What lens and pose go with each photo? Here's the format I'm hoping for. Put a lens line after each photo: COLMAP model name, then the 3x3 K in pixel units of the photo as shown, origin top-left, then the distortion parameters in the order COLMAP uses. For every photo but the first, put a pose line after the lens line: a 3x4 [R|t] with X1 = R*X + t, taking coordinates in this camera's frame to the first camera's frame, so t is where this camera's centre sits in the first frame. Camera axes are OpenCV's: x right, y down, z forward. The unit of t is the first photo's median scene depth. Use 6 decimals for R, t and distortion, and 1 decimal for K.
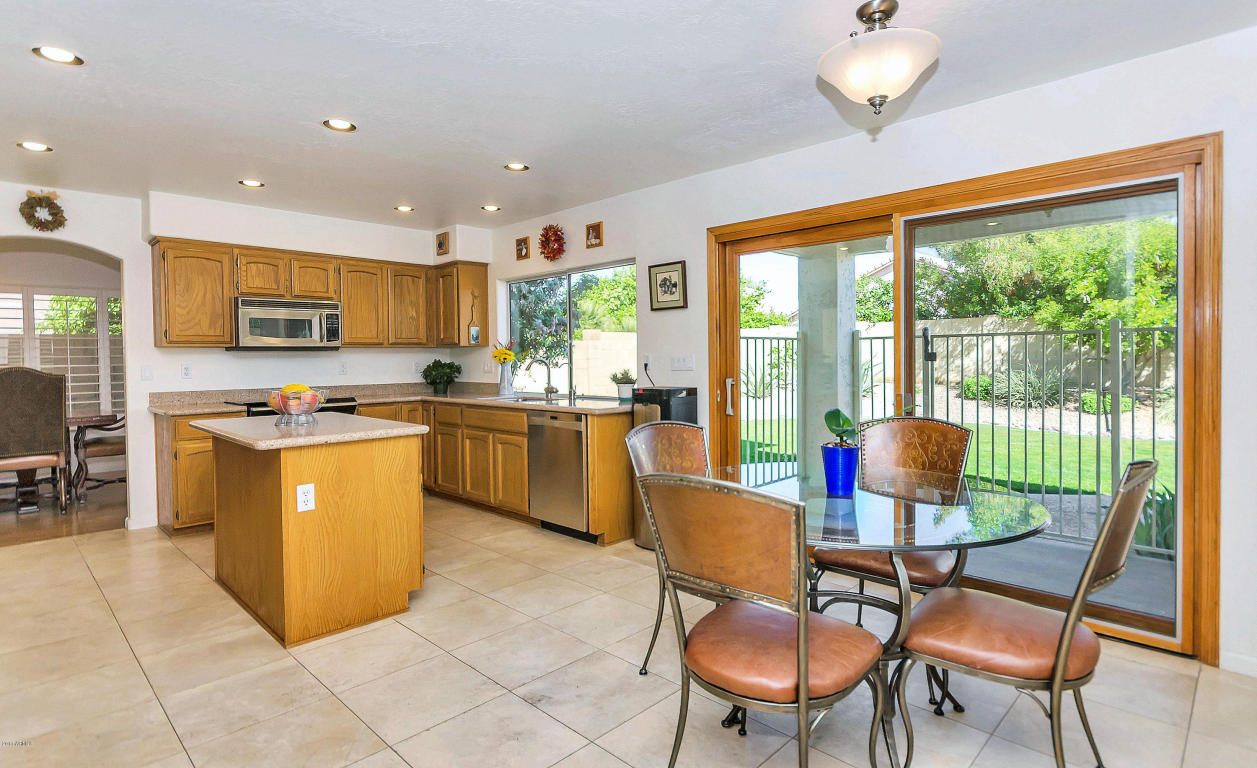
lens RADIAL K [[638.1, 0, 644.7], [0, 638.1, 365.0], [0, 0, 1]] dist [-0.000189, -0.001168]
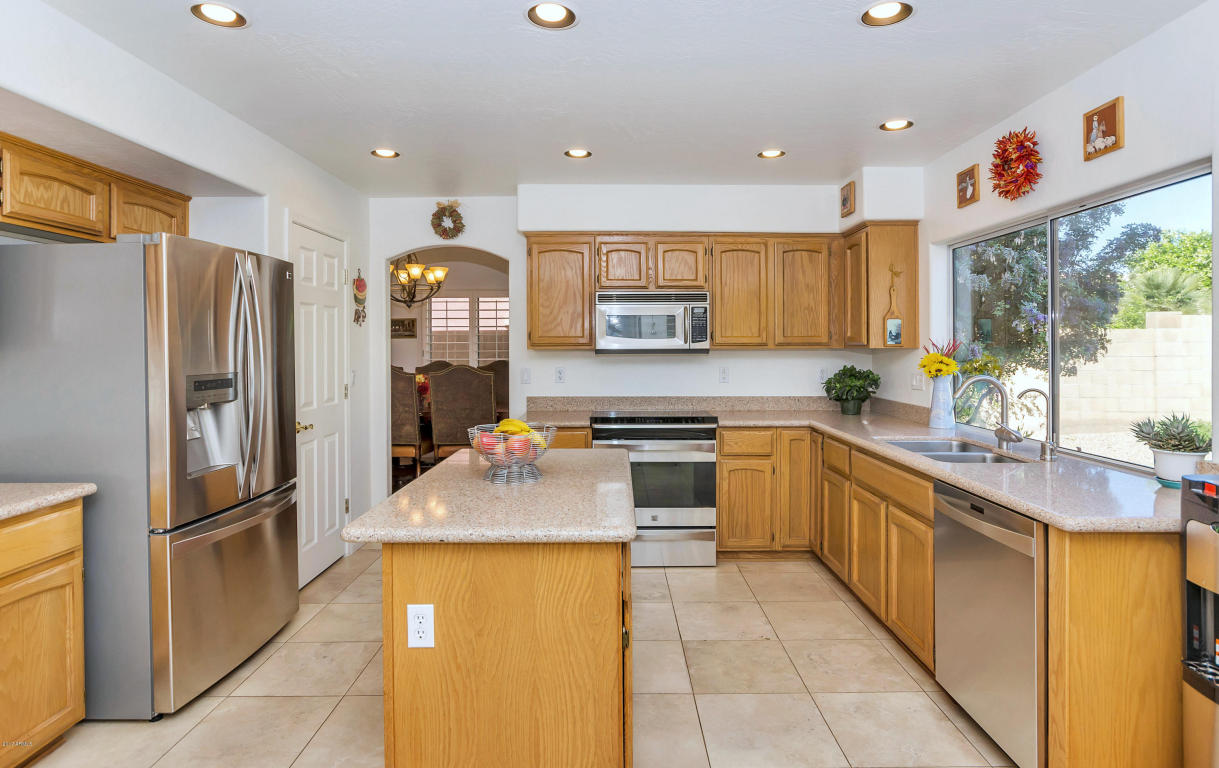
lens RADIAL K [[652.9, 0, 616.8], [0, 652.9, 343.7], [0, 0, 1]] dist [-0.013000, 0.002844]
pose [[0.693670, 0.009467, -0.720231, 0.020470], [-0.016191, 0.999866, -0.002452, -0.032200], [0.720111, 0.013363, 0.693730, 0.375679]]
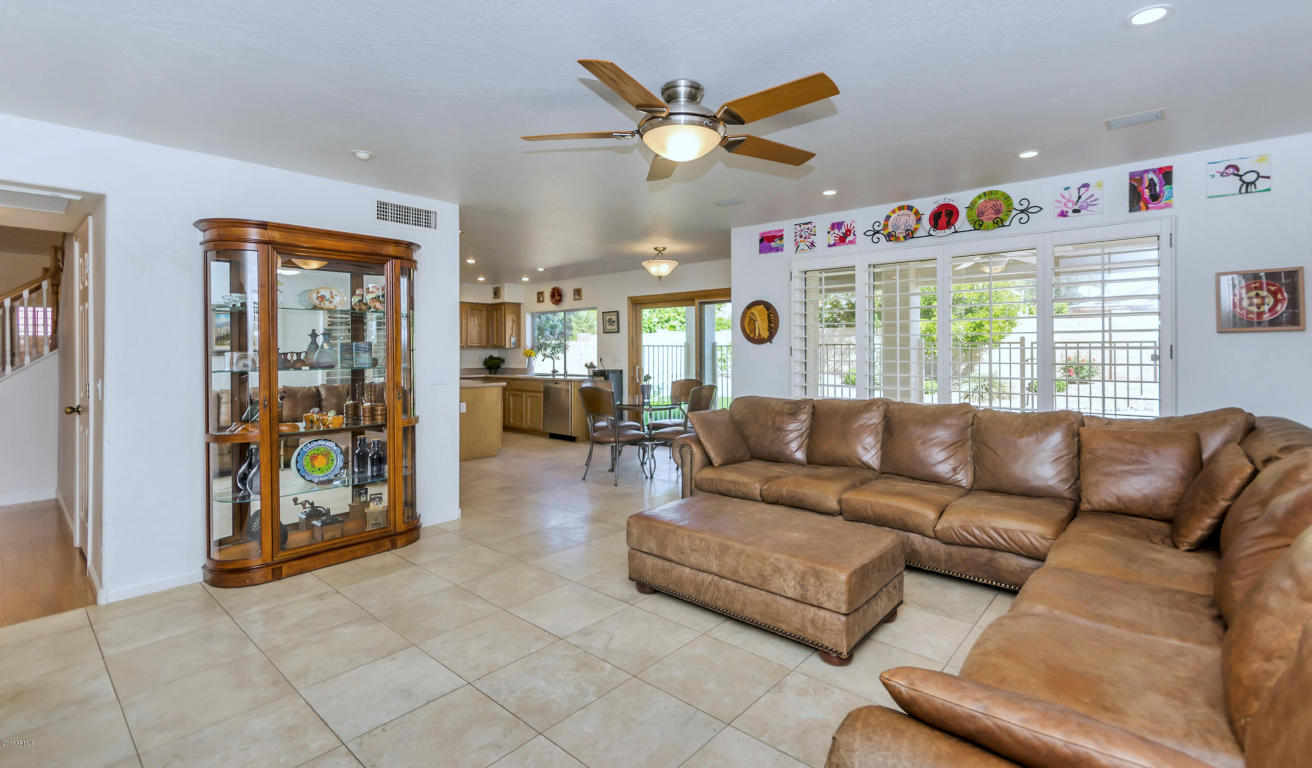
lens RADIAL K [[590.0, 0, 669.2], [0, 590.0, 345.3], [0, 0, 1]] dist [0.003066, 0.002659]
pose [[0.998809, 0.010301, 0.047695, 0.117323], [-0.009179, 0.999678, -0.023670, -0.001205], [-0.047924, 0.023204, 0.998581, -0.827921]]
